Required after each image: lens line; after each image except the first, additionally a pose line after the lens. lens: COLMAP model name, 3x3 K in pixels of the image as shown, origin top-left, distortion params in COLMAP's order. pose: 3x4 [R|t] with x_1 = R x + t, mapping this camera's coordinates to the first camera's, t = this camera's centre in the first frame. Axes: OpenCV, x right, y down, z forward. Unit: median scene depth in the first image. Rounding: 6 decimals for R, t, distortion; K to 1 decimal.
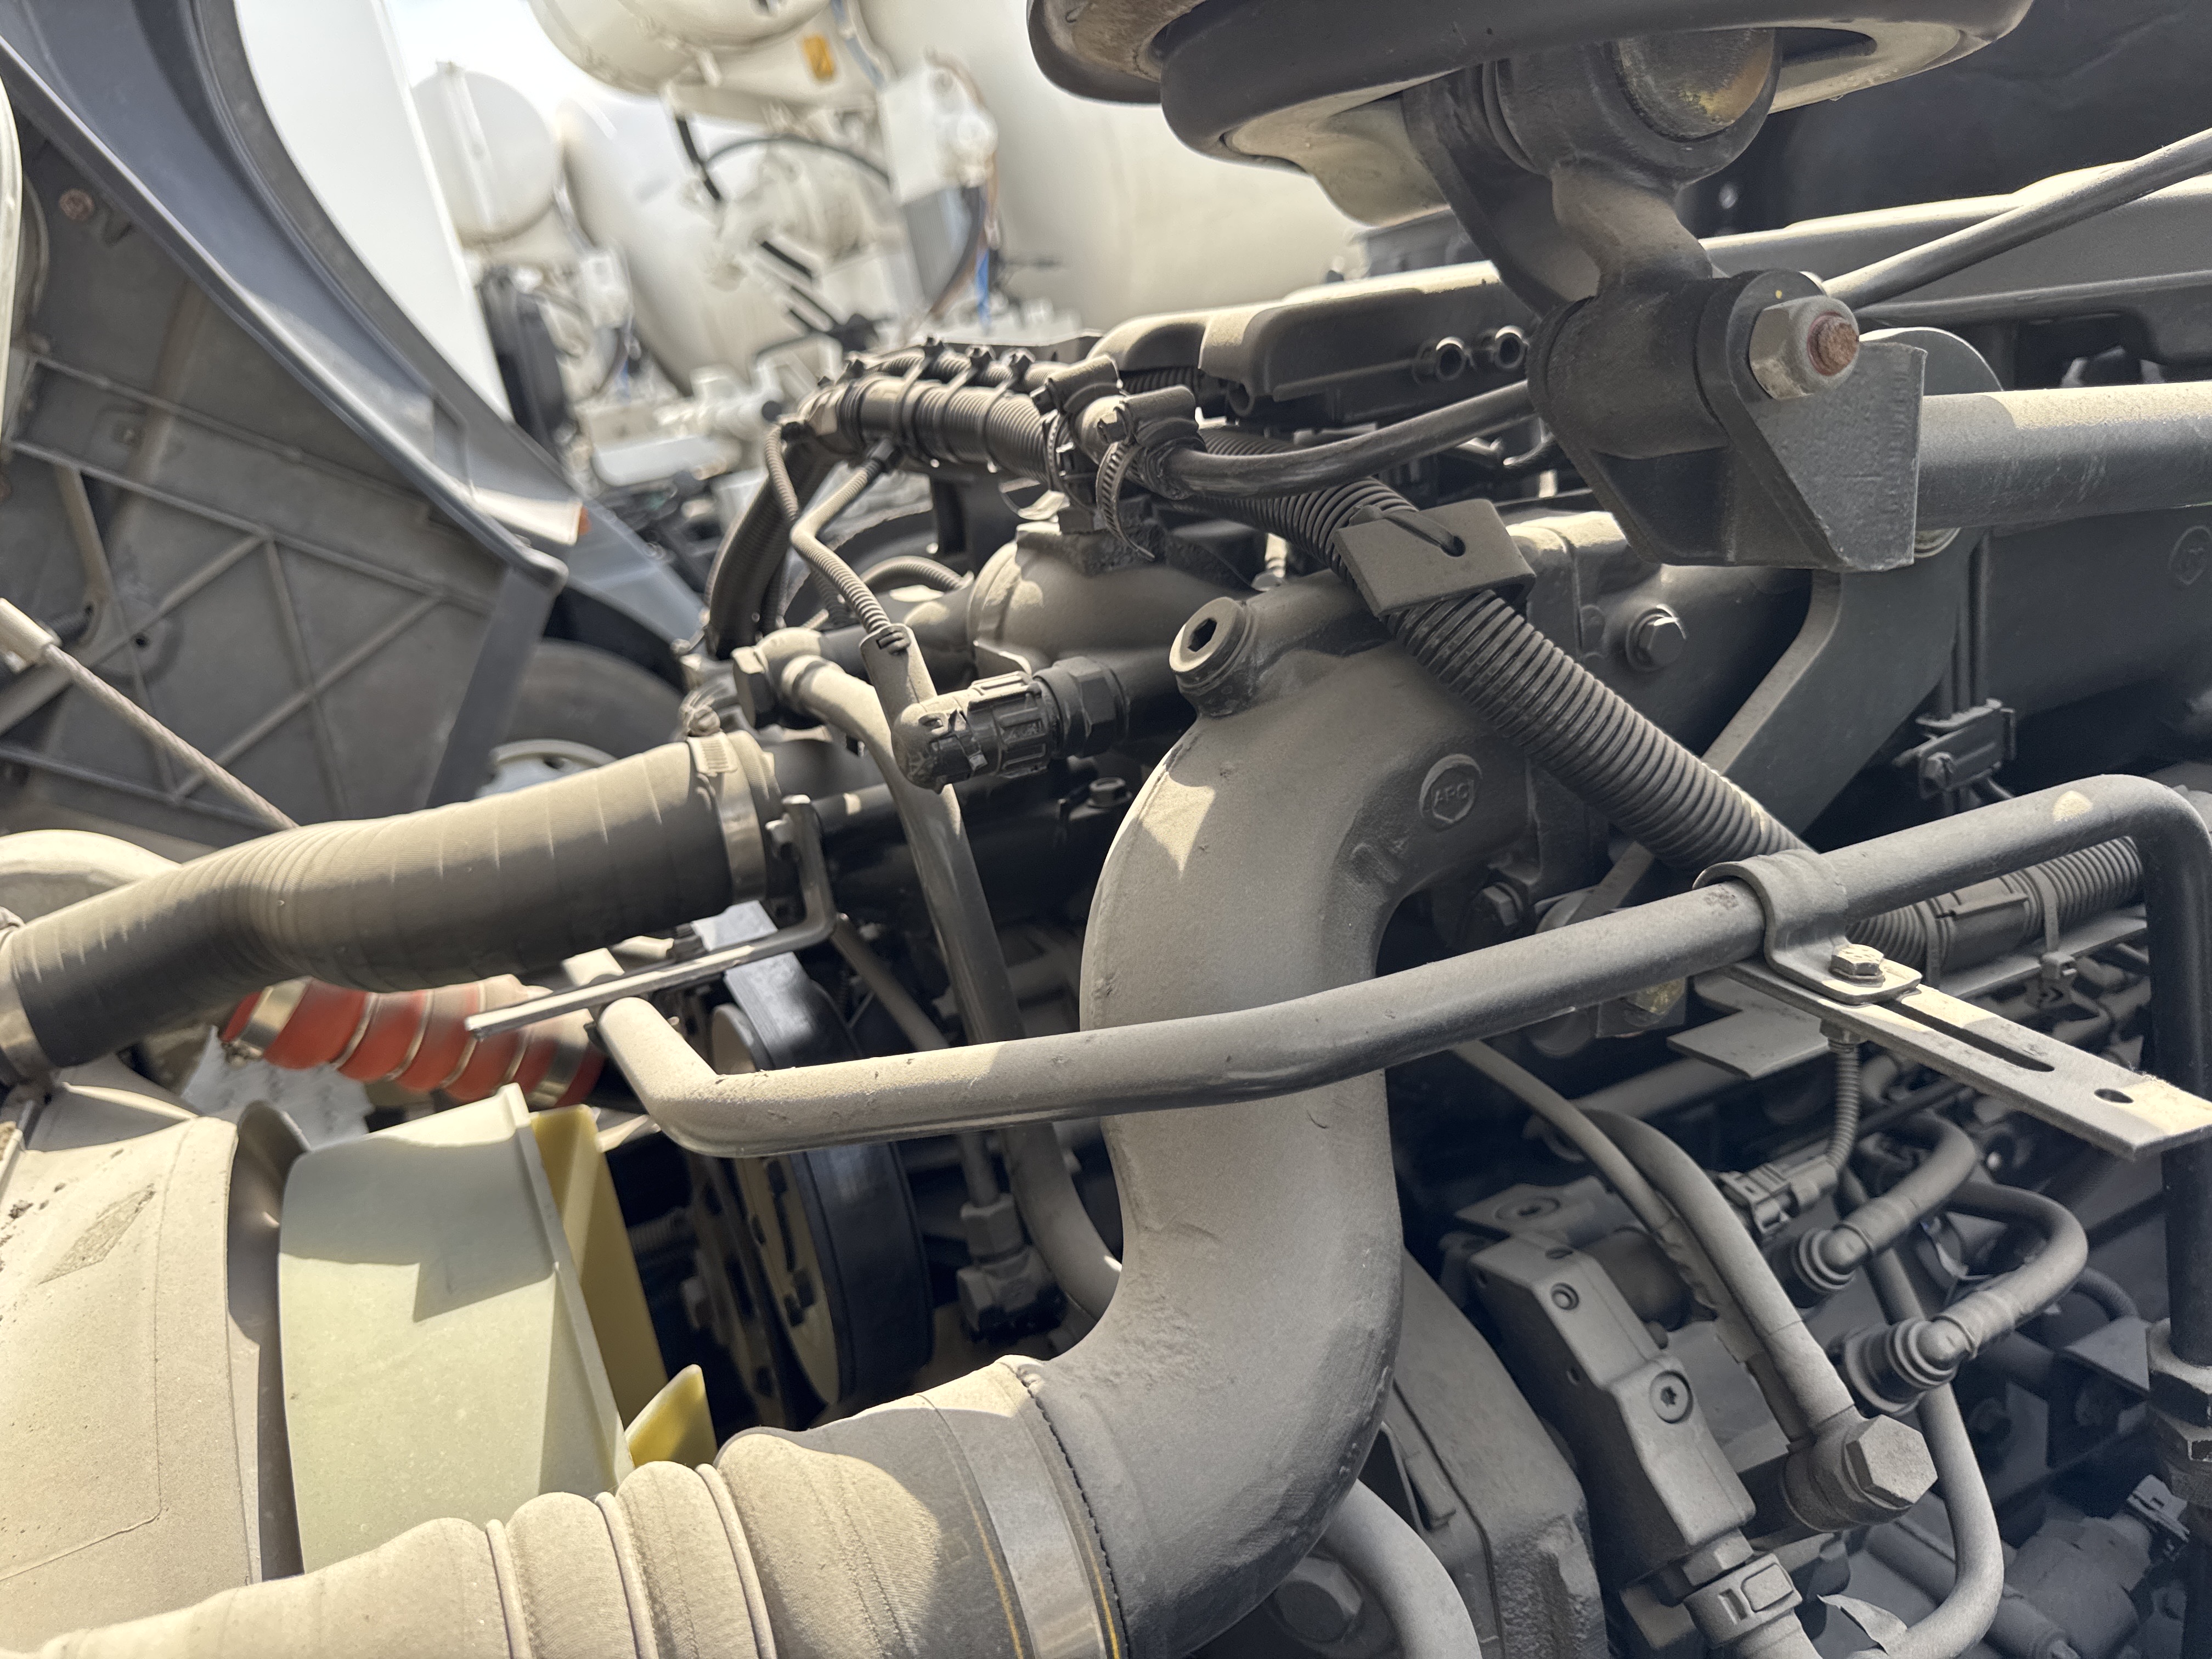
lens RADIAL K [[1620.0, 0, 1103.4], [0, 1620.0, 808.8], [0, 0, 1]] dist [0.019862, -0.061556]
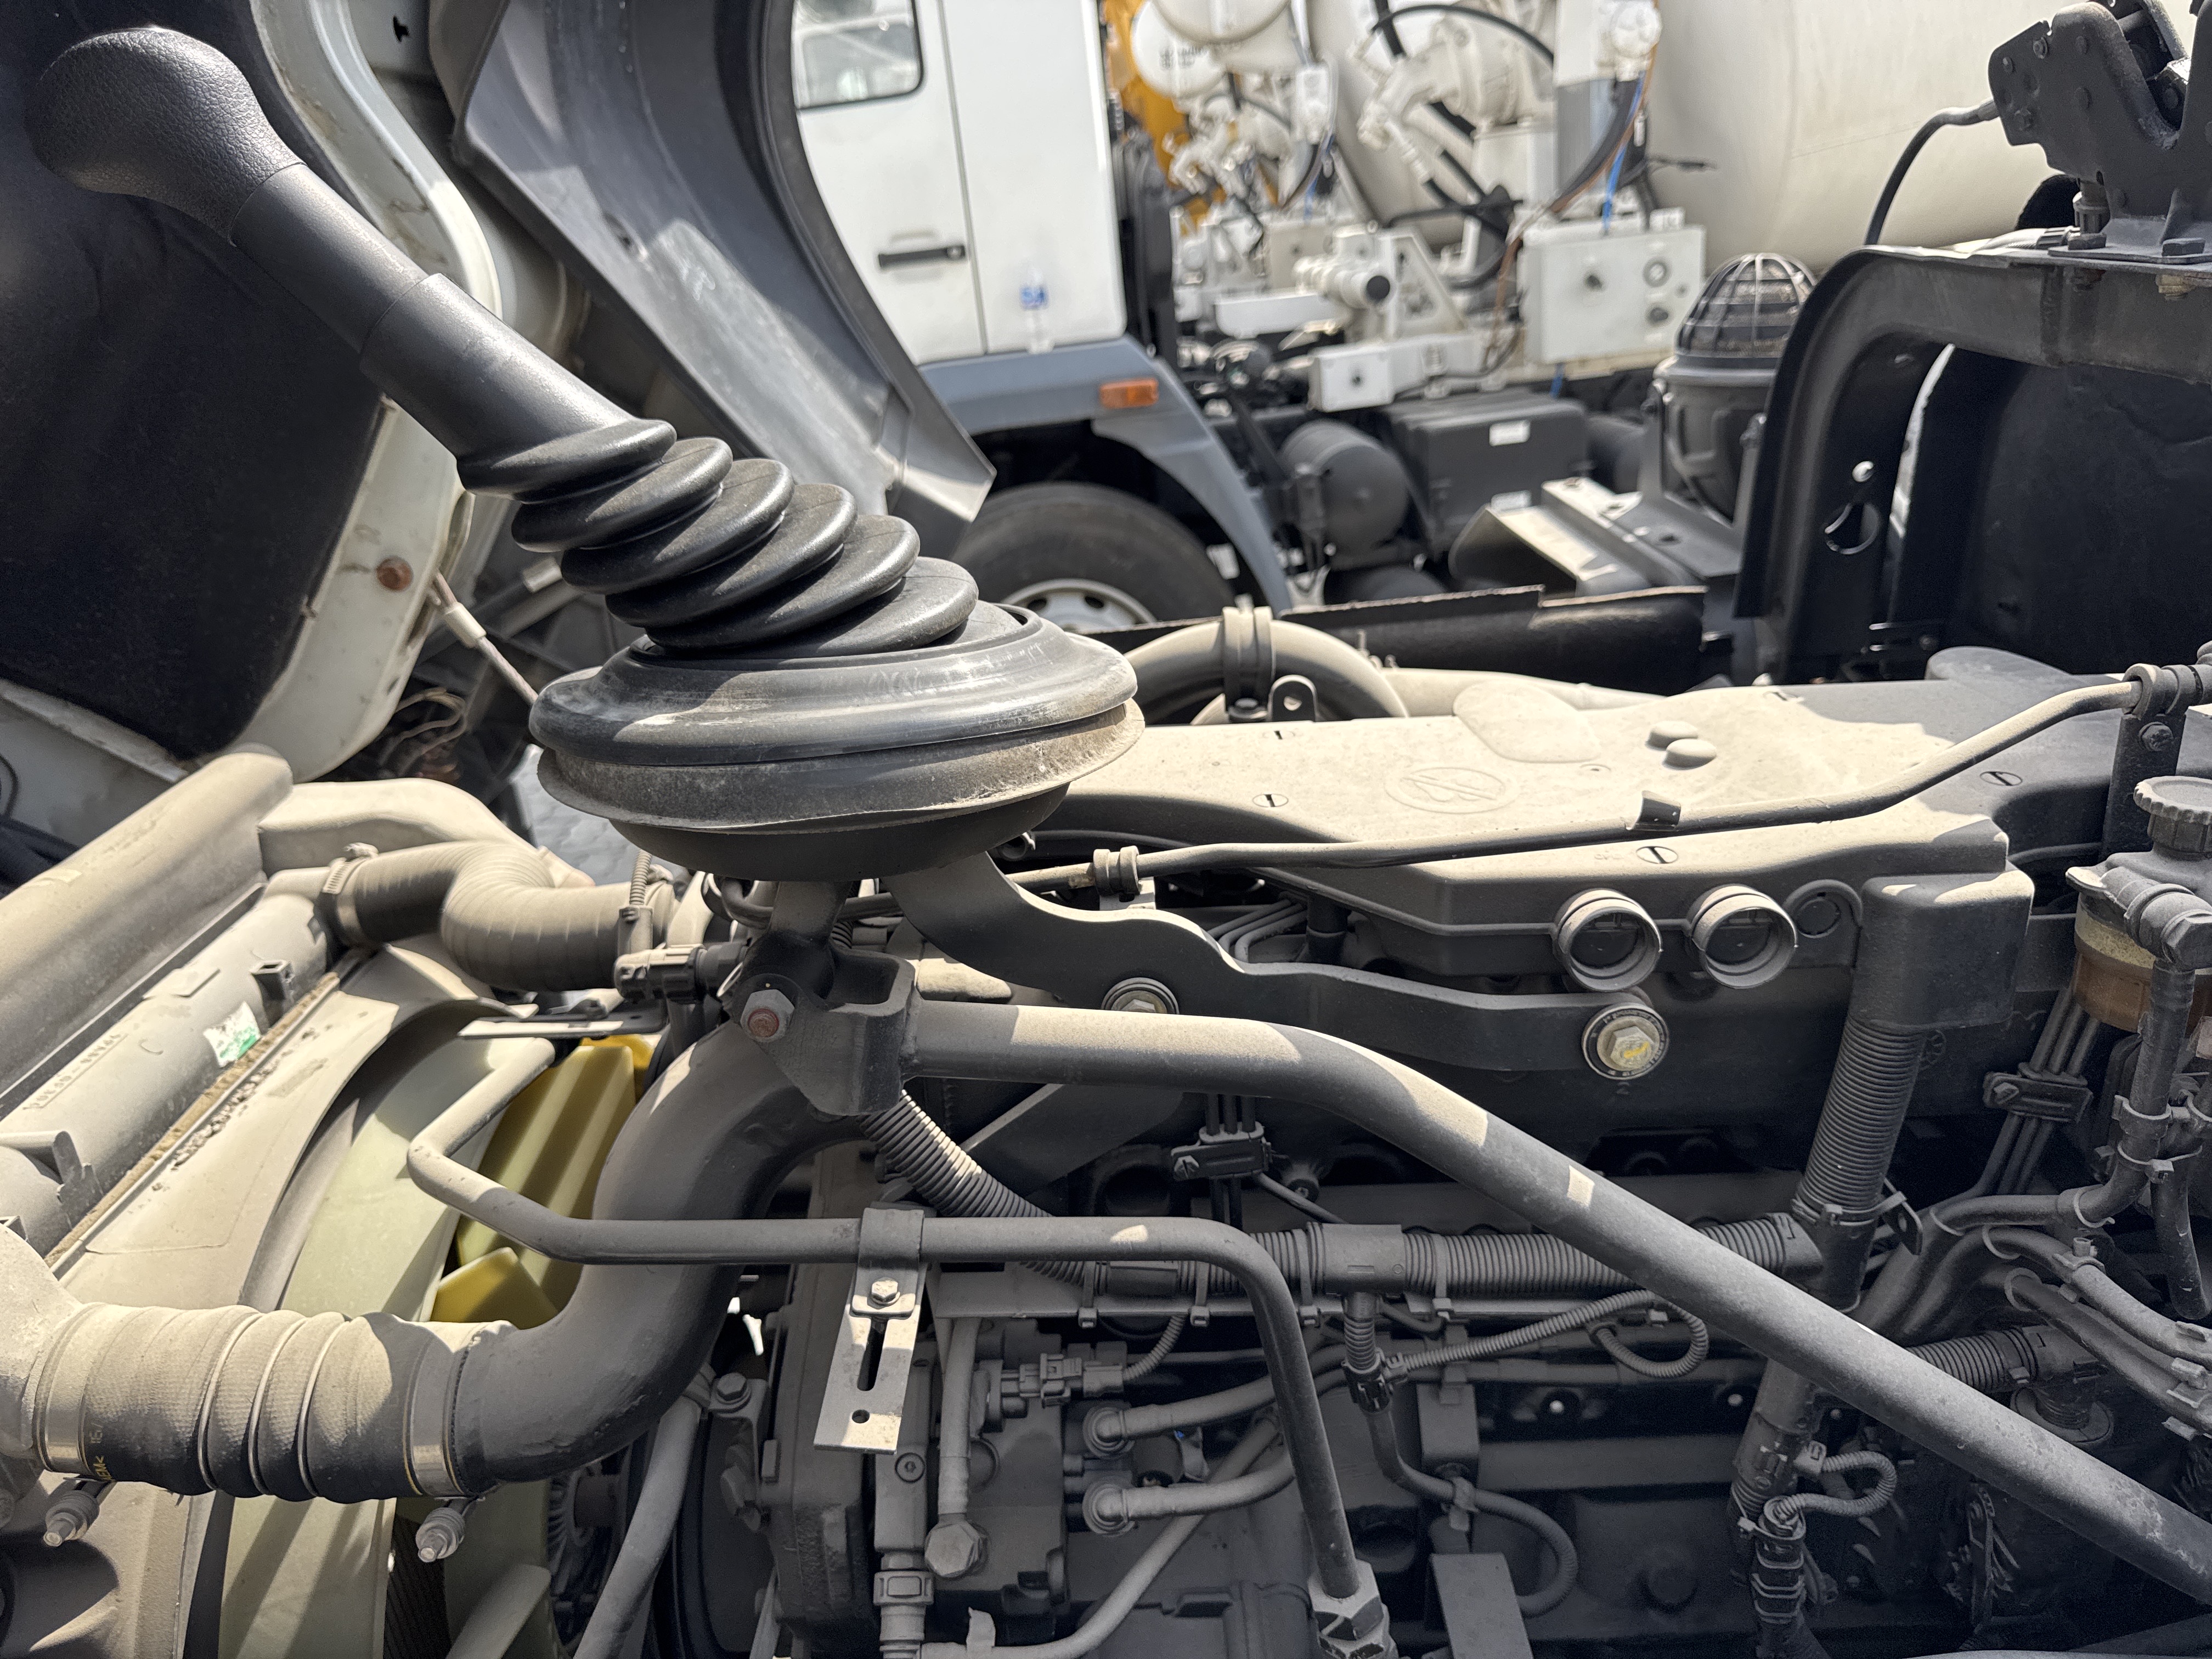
lens RADIAL K [[1616.9, 0, 1106.0], [0, 1616.9, 829.5], [0, 0, 1]] dist [0.024114, -0.058997]
pose [[0.898514, 0.251199, -0.359959, 0.120074], [-0.198102, 0.963858, 0.178140, -0.077145], [0.391698, -0.088753, 0.915803, -0.051774]]
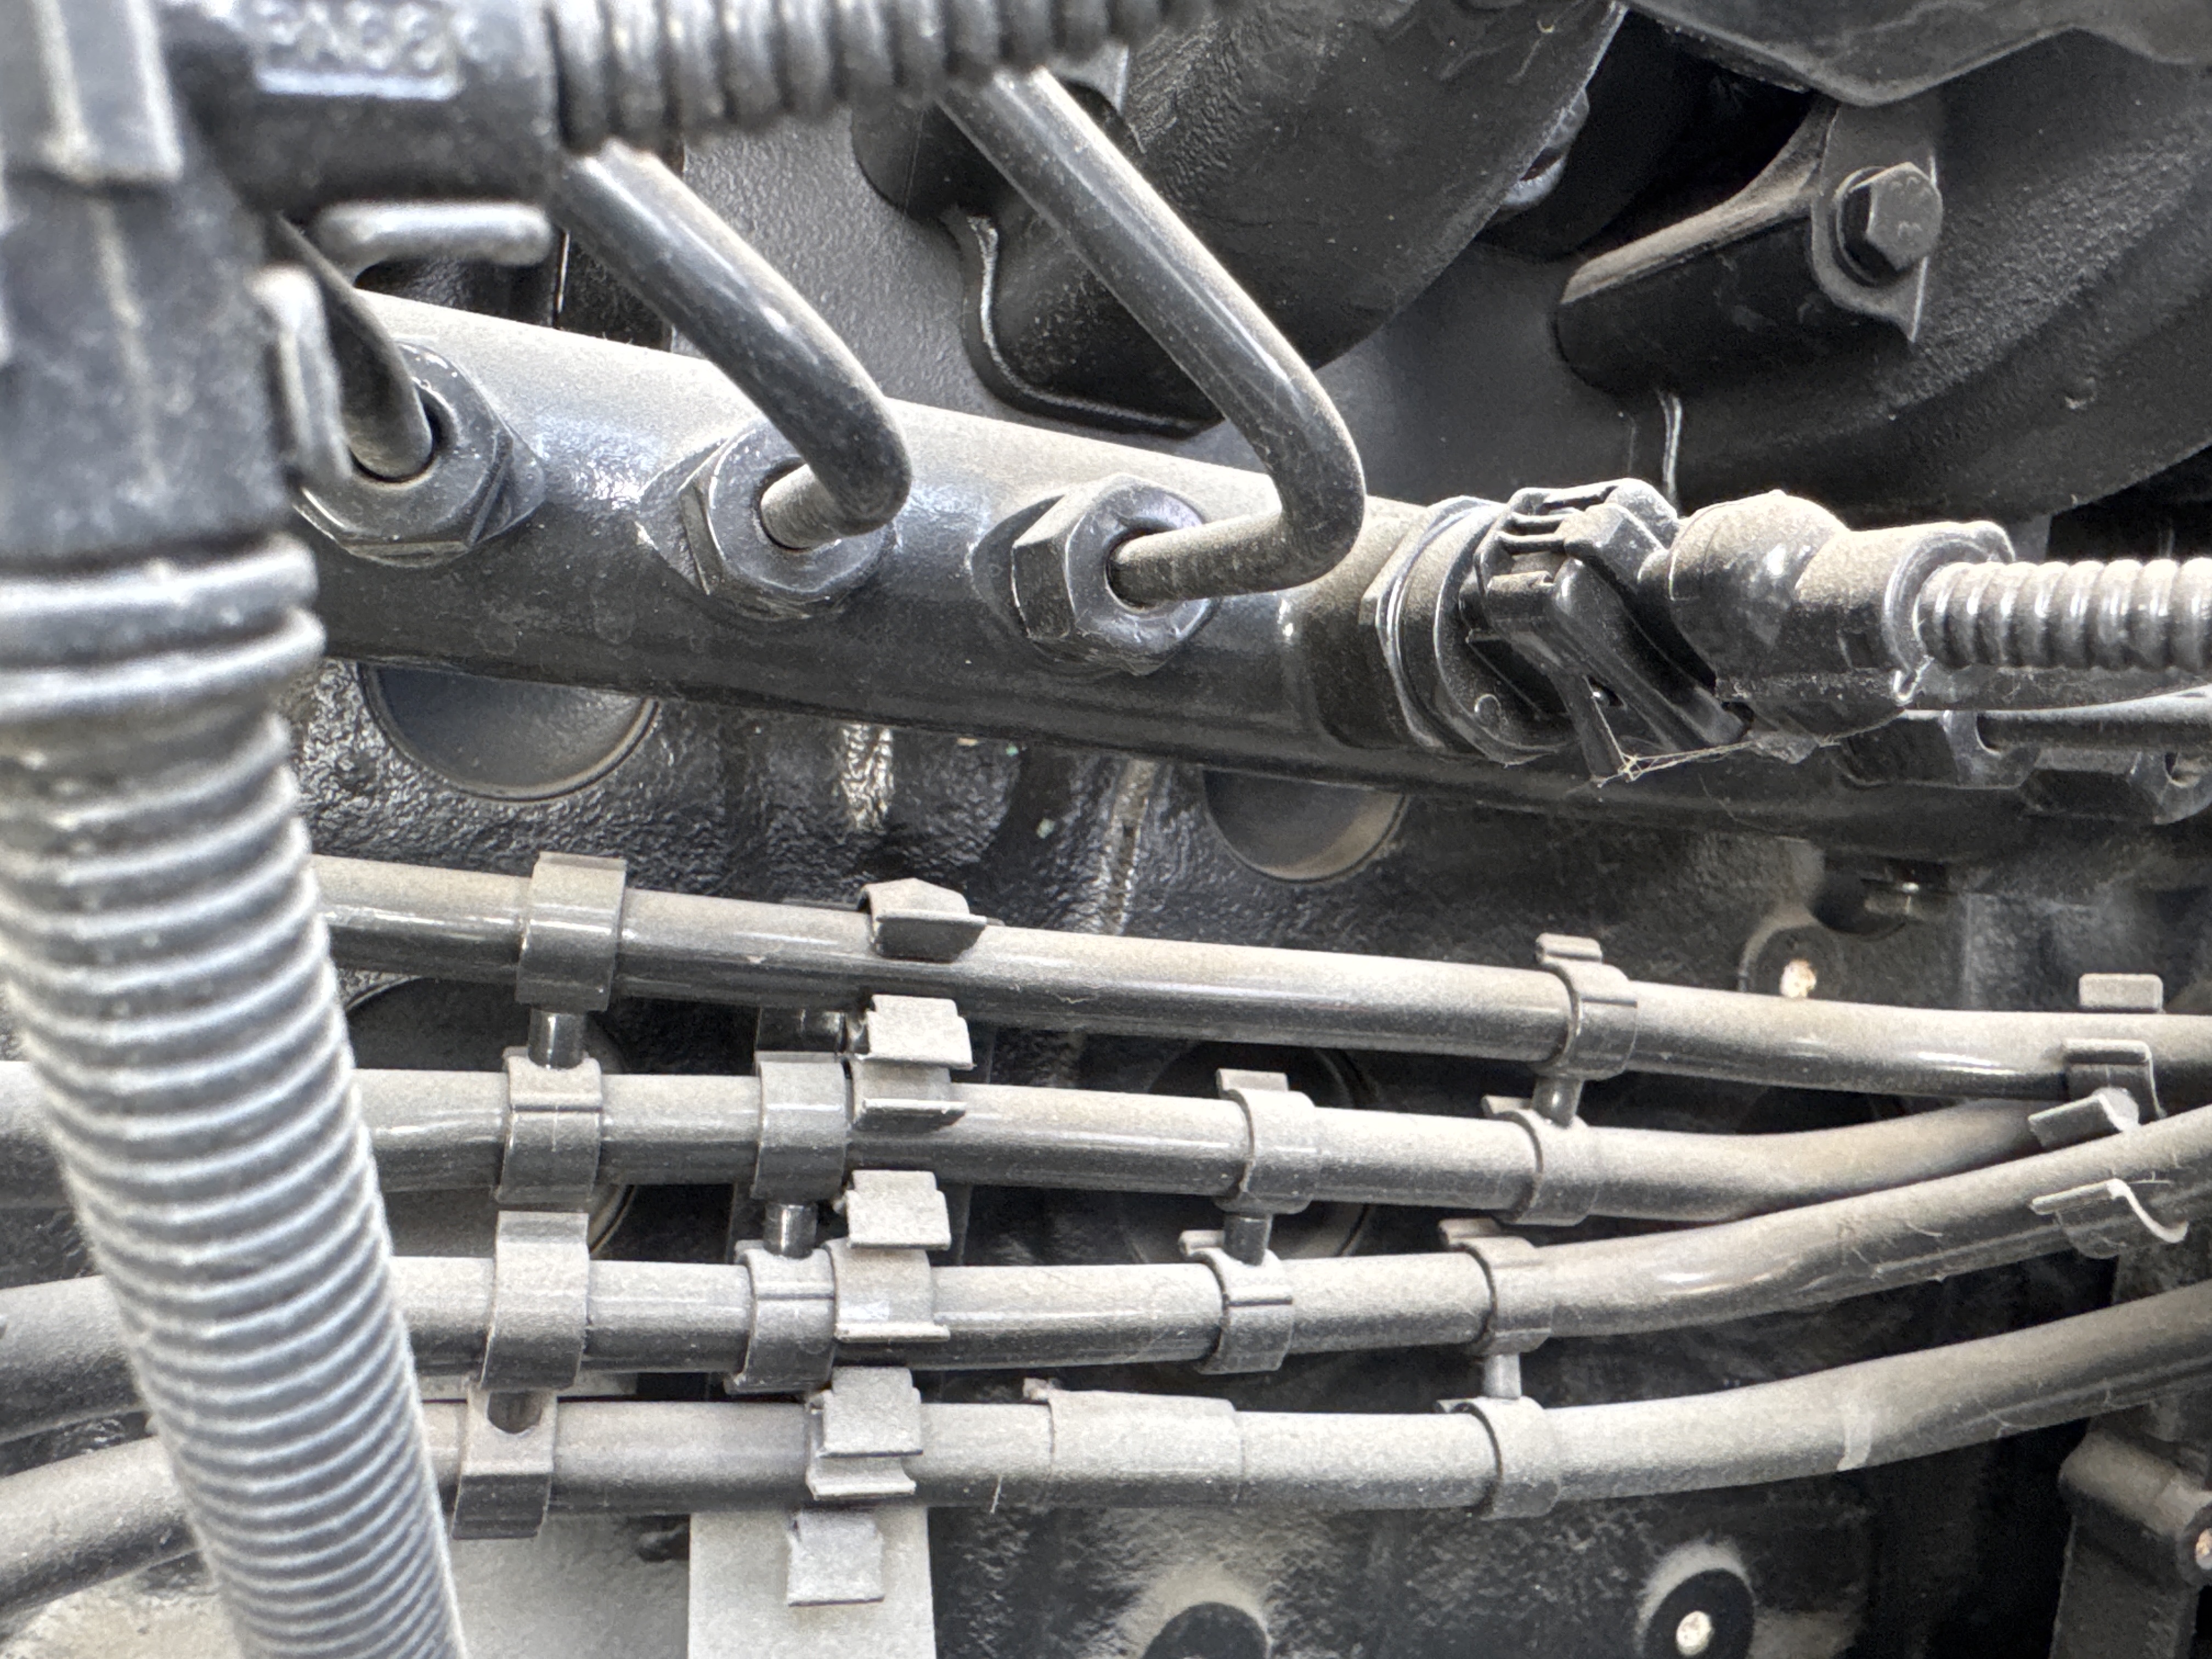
lens RADIAL K [[1519.0, 0, 1106.0], [0, 1519.0, 829.5], [0, 0, 1]] dist [0.004100, -0.051967]
pose [[0.958264, 0.271107, -0.090721, 0.106808], [-0.284873, 0.932187, -0.223328, 0.025375], [0.024023, 0.239851, 0.970512, 0.131244]]
